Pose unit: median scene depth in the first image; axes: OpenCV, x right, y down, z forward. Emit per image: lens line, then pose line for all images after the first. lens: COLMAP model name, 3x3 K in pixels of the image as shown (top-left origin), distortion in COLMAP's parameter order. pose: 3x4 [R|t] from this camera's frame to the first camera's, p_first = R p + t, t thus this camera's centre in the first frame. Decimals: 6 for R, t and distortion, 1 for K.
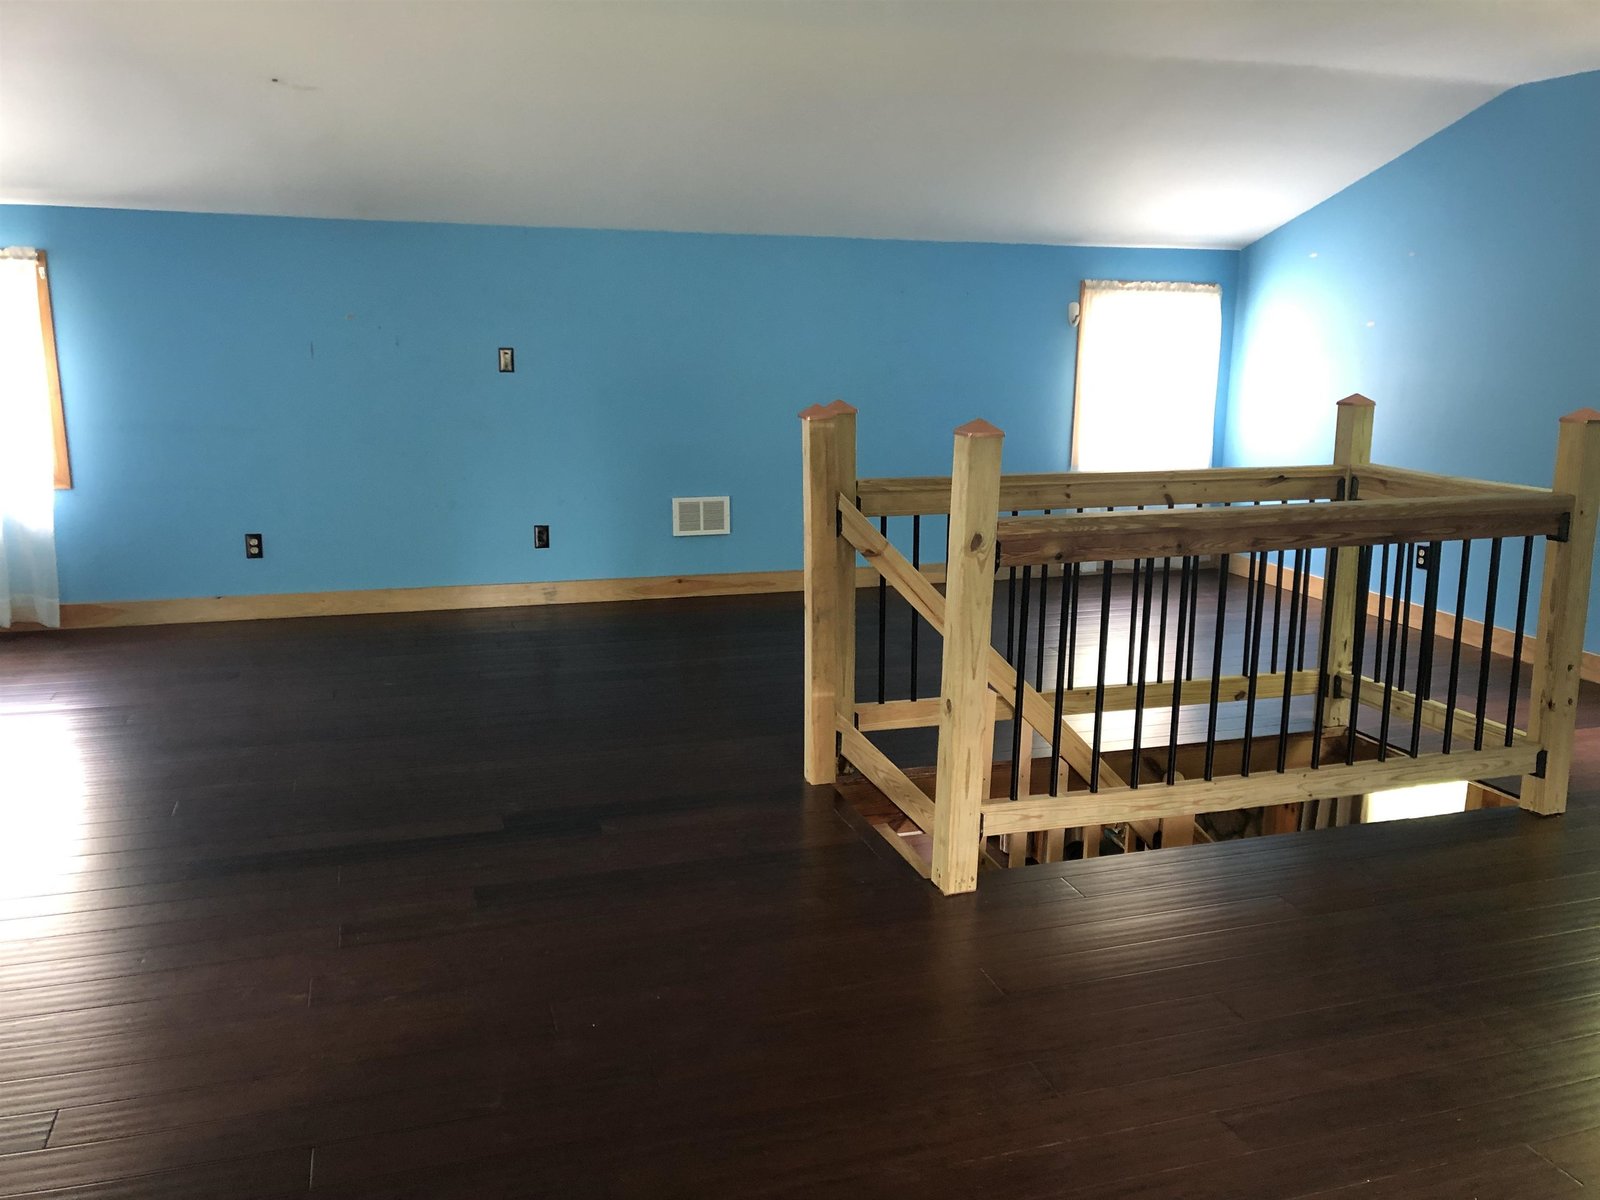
lens RADIAL K [[1316.1, 0, 803.9], [0, 1316.1, 616.1], [0, 0, 1]] dist [0.014531, -0.013790]
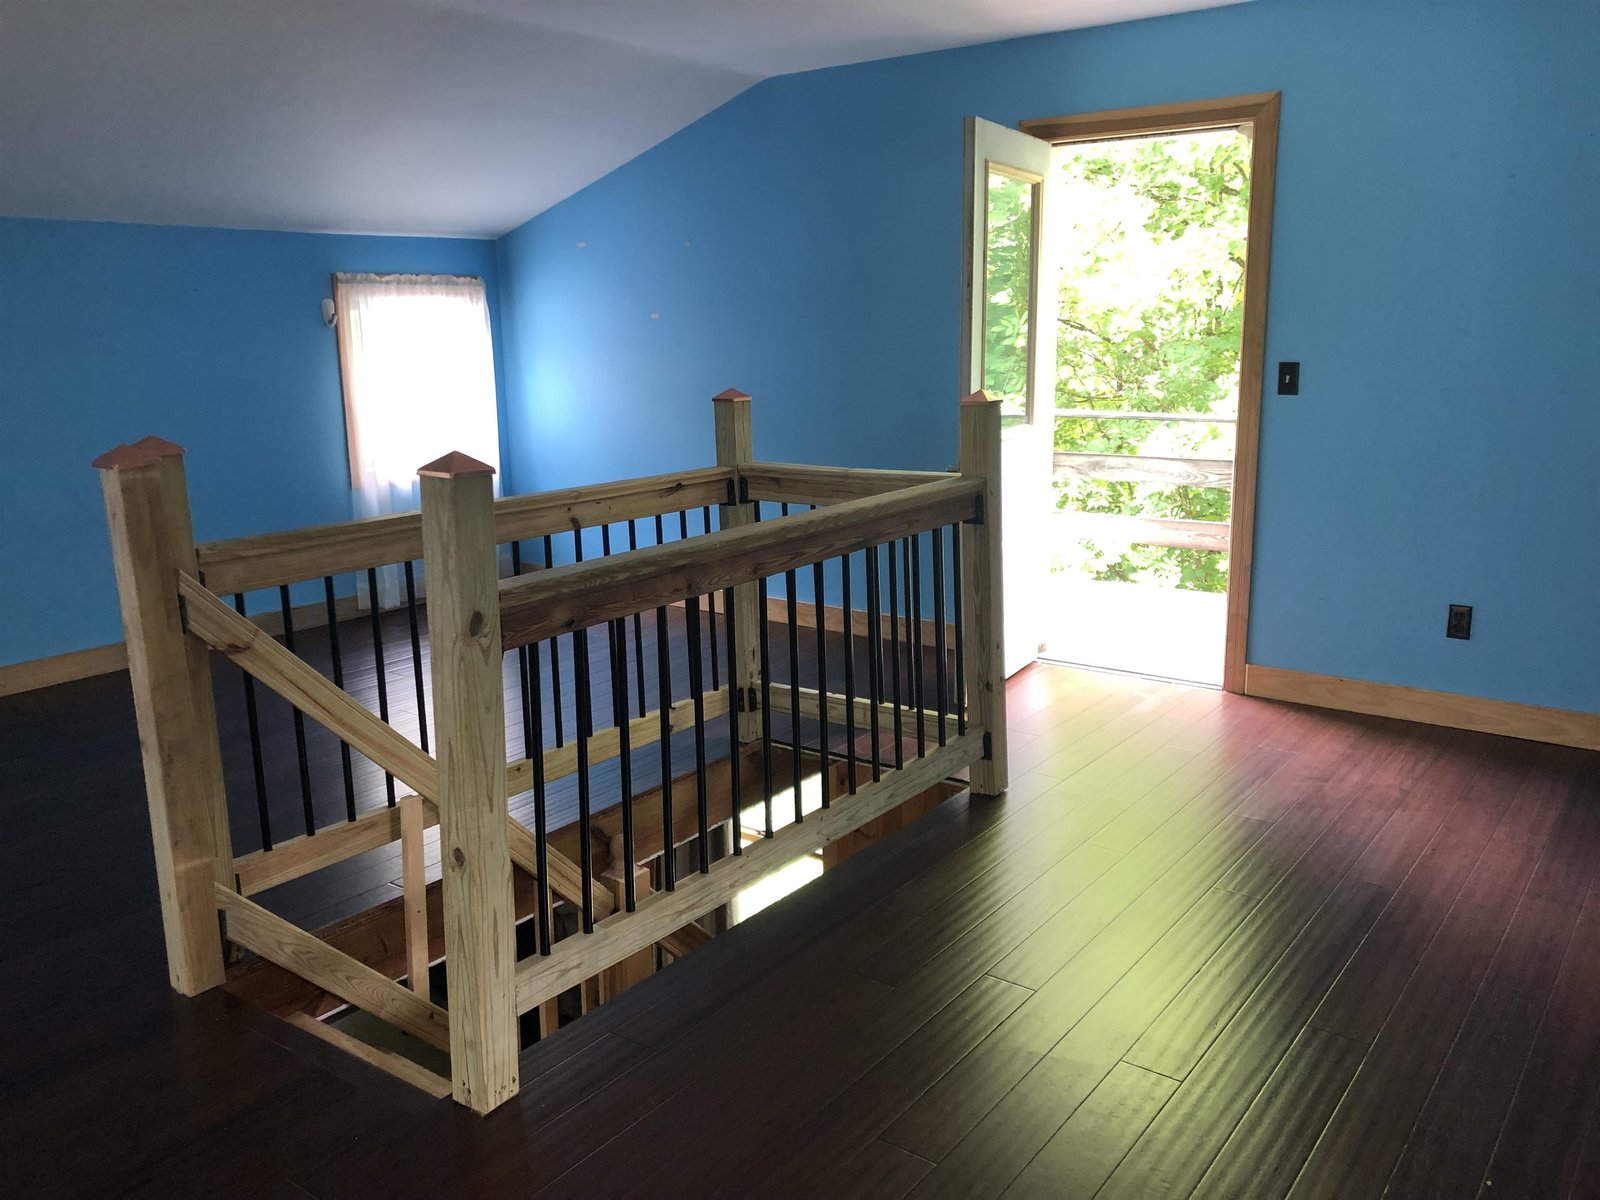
lens RADIAL K [[1304.8, 0, 804.8], [0, 1304.8, 579.9], [0, 0, 1]] dist [0.008456, 0.001628]
pose [[0.808586, -0.137892, 0.571991, -0.089804], [0.152130, 0.988089, 0.023146, -0.049832], [-0.568370, 0.068301, 0.819933, 0.233162]]
